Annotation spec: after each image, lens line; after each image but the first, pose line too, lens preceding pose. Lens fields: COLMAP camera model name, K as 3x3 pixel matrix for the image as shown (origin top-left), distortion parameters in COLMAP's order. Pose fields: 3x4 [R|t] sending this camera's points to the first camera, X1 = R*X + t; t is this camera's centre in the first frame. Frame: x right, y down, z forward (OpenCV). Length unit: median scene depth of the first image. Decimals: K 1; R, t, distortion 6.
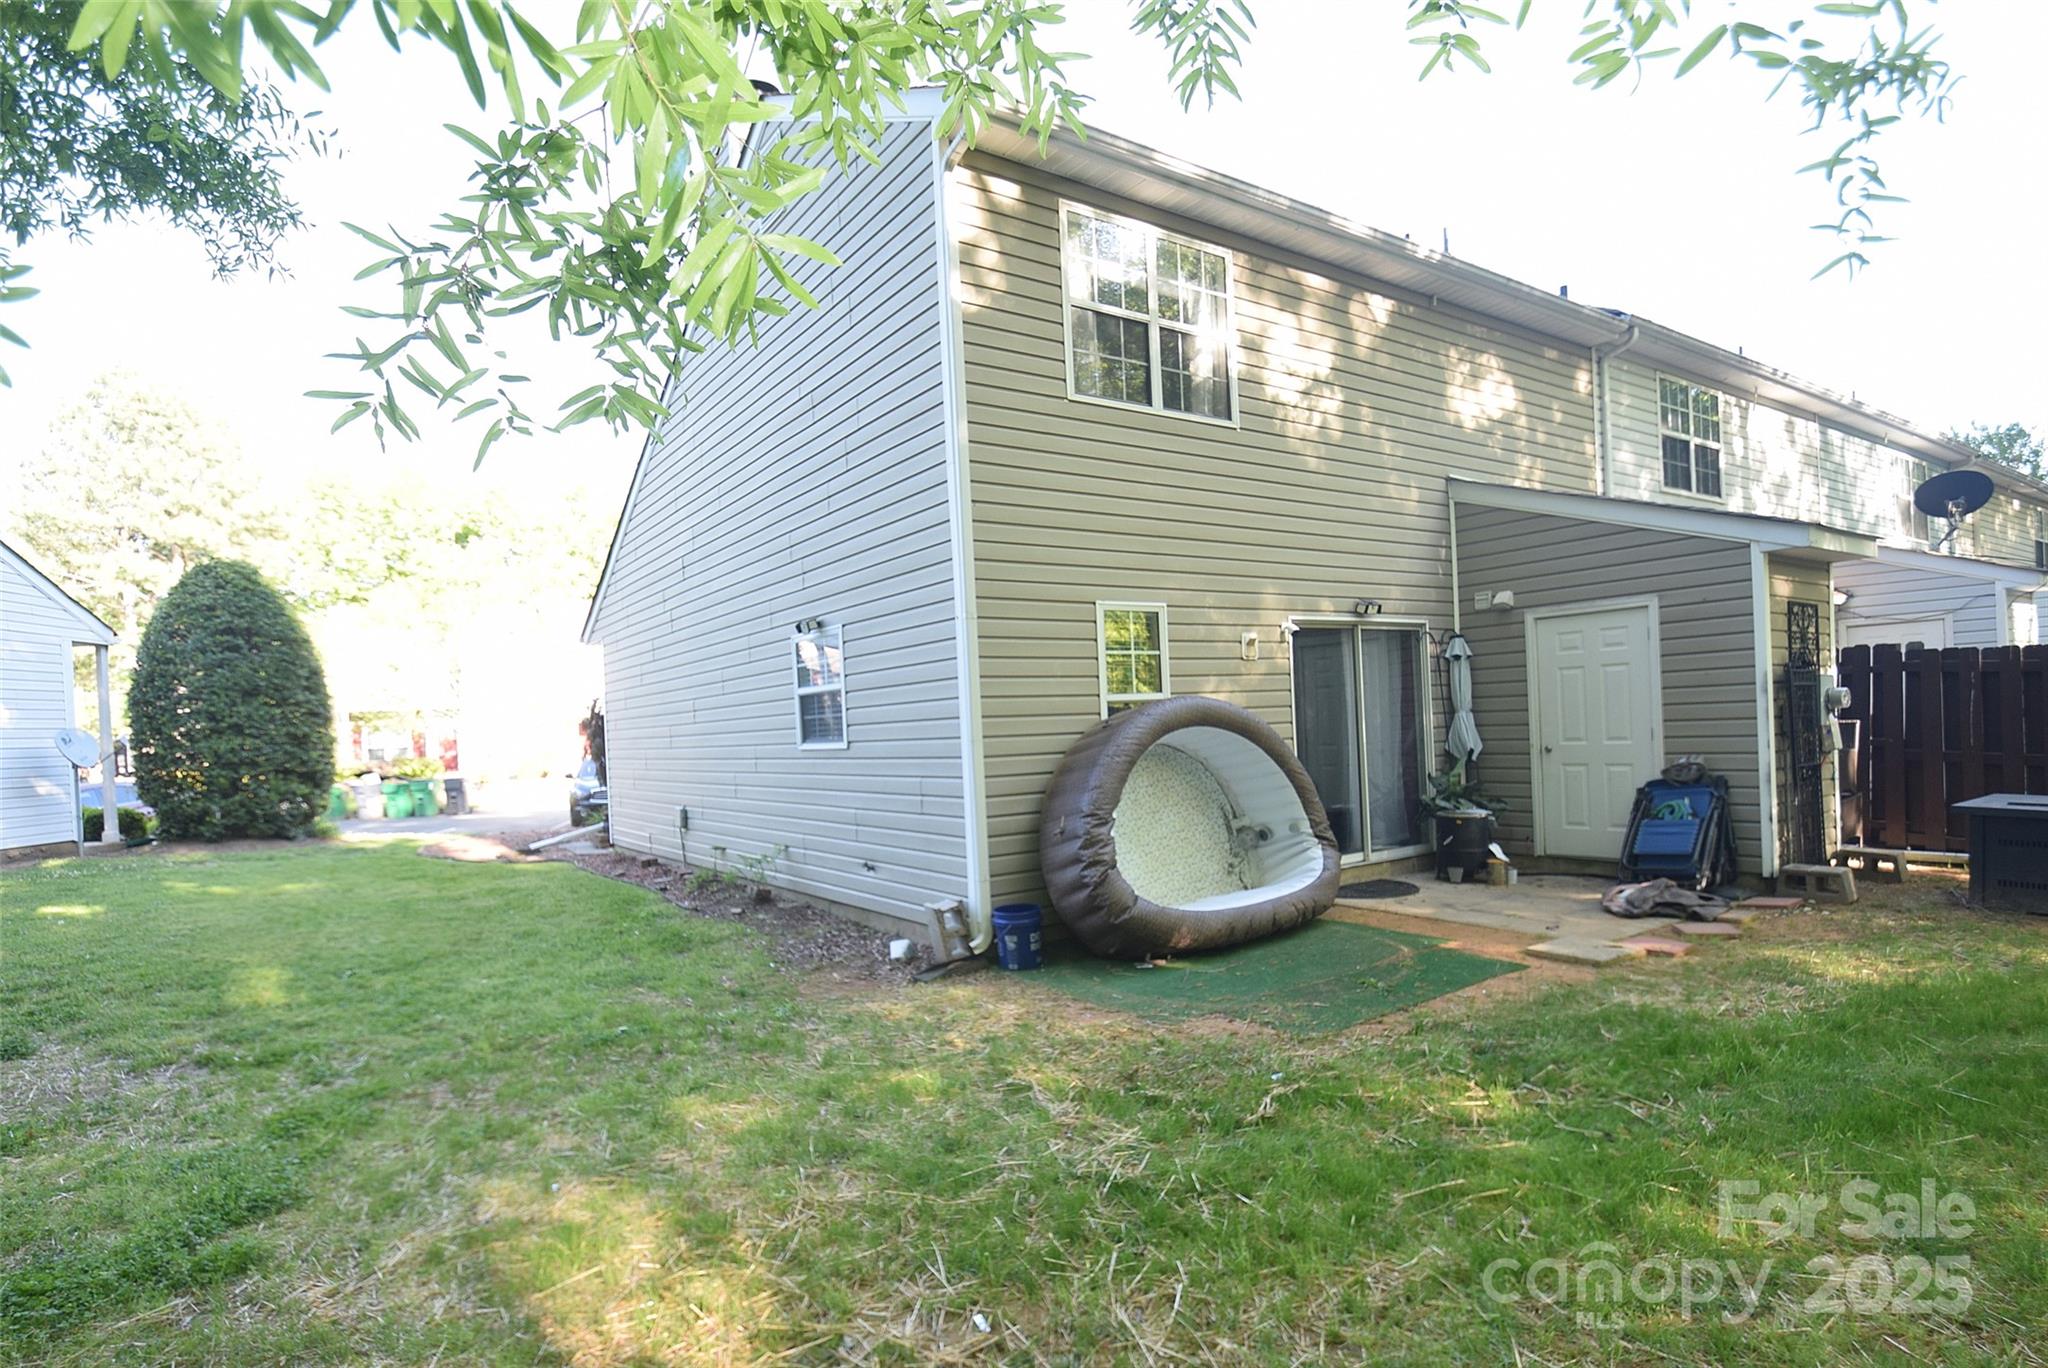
lens RADIAL K [[1055.9, 0, 1024.3], [0, 1055.9, 726.8], [0, 0, 1]] dist [-0.011382, -0.000393]
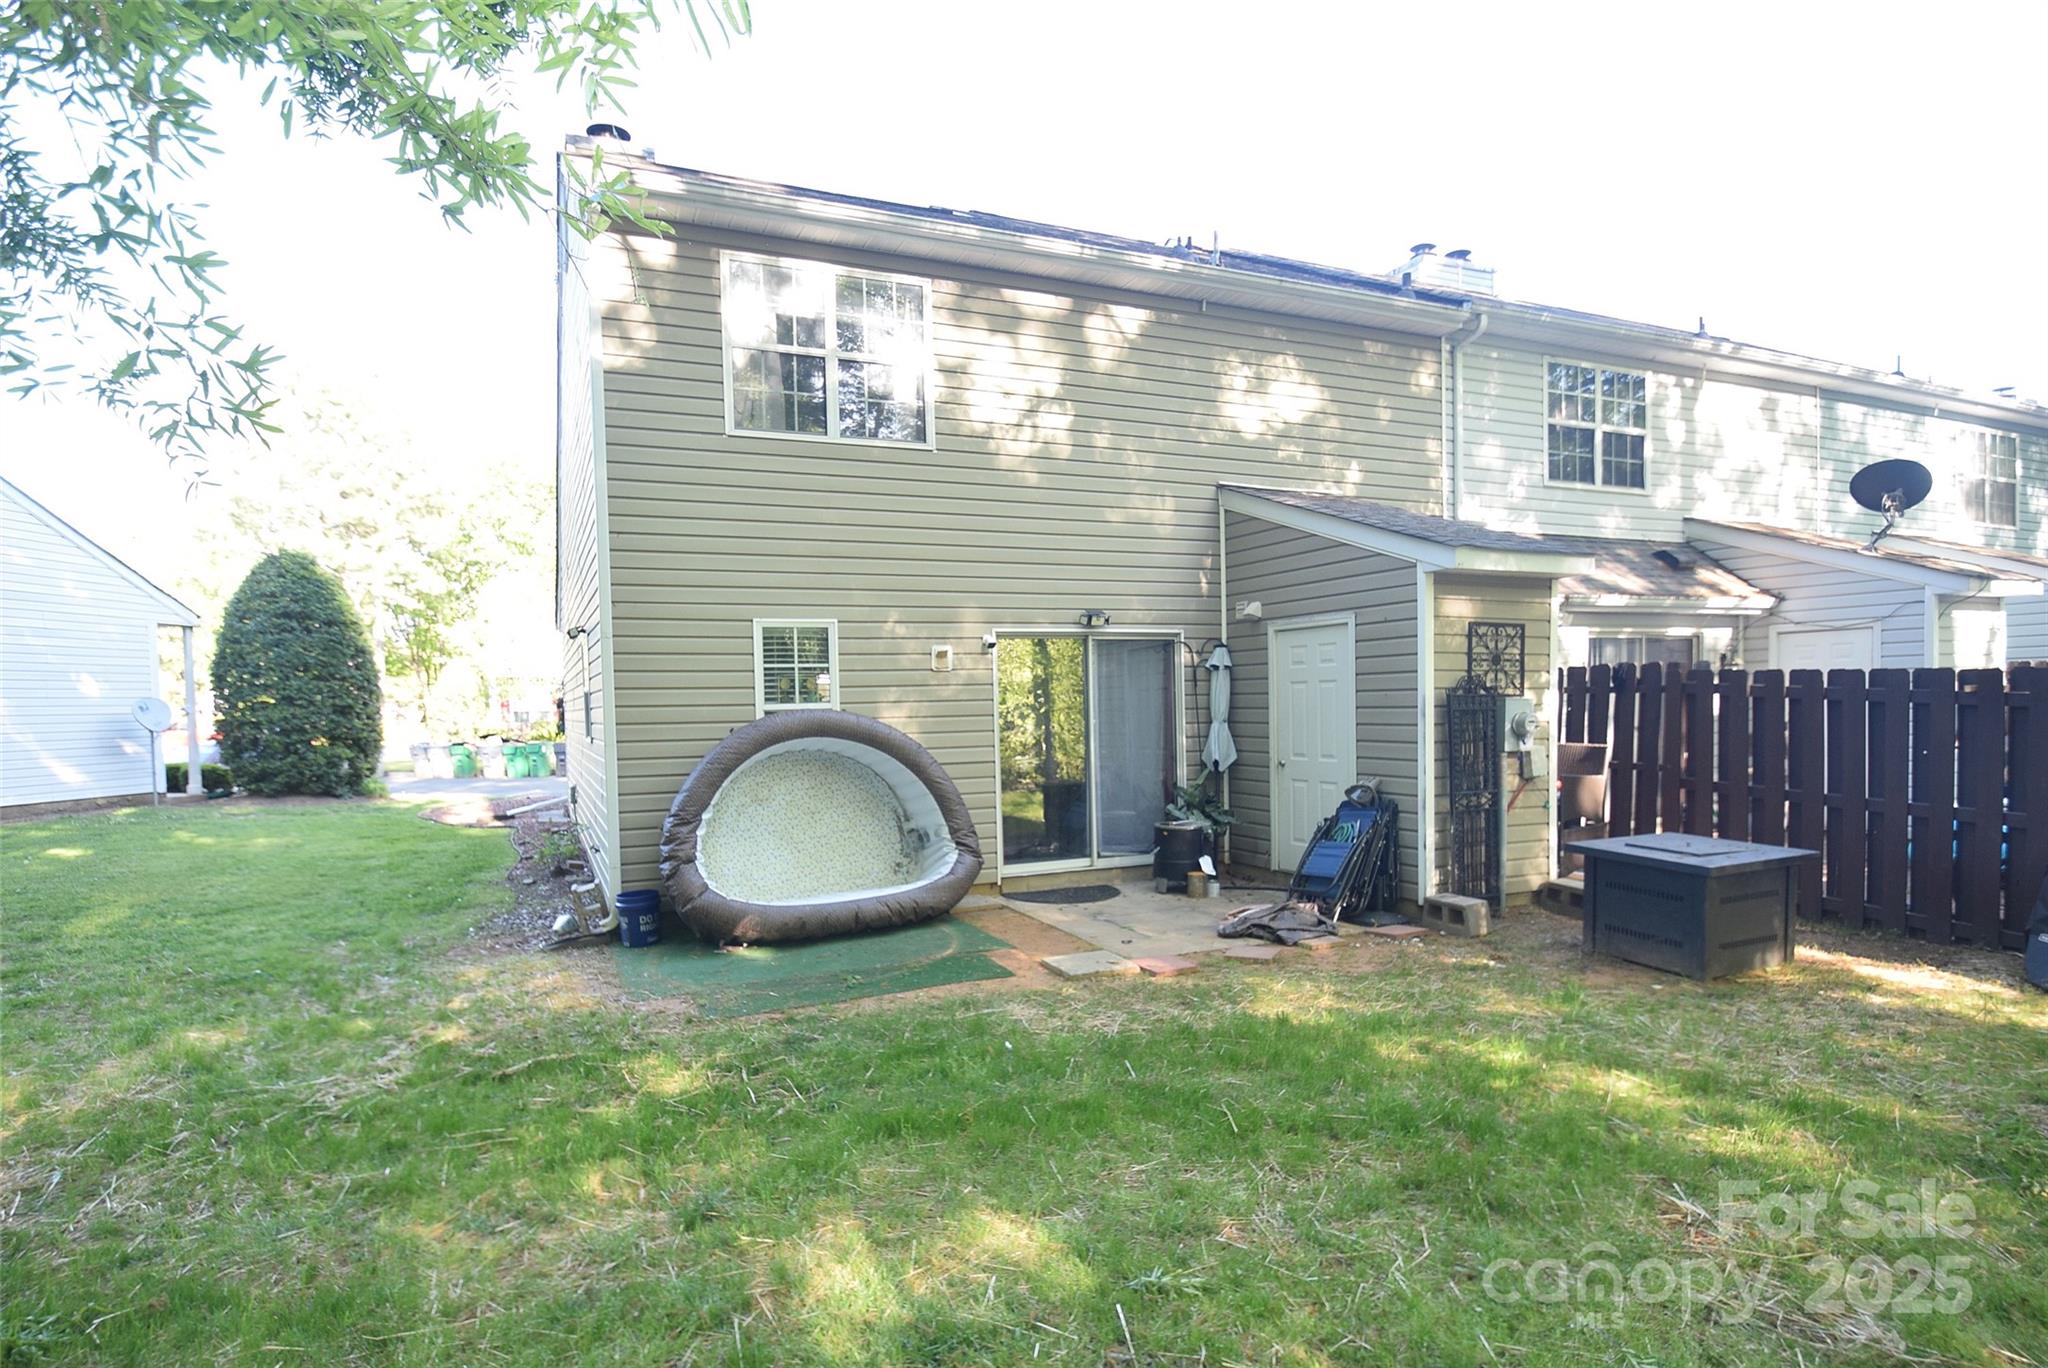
lens RADIAL K [[1101.2, 0, 1023.3], [0, 1101.2, 733.5], [0, 0, 1]] dist [-0.016597, 0.000323]
pose [[0.983003, 0.029071, -0.181275, 0.441224], [-0.023067, 0.999116, 0.035143, -0.037314], [0.182136, -0.030364, 0.982804, -0.059657]]
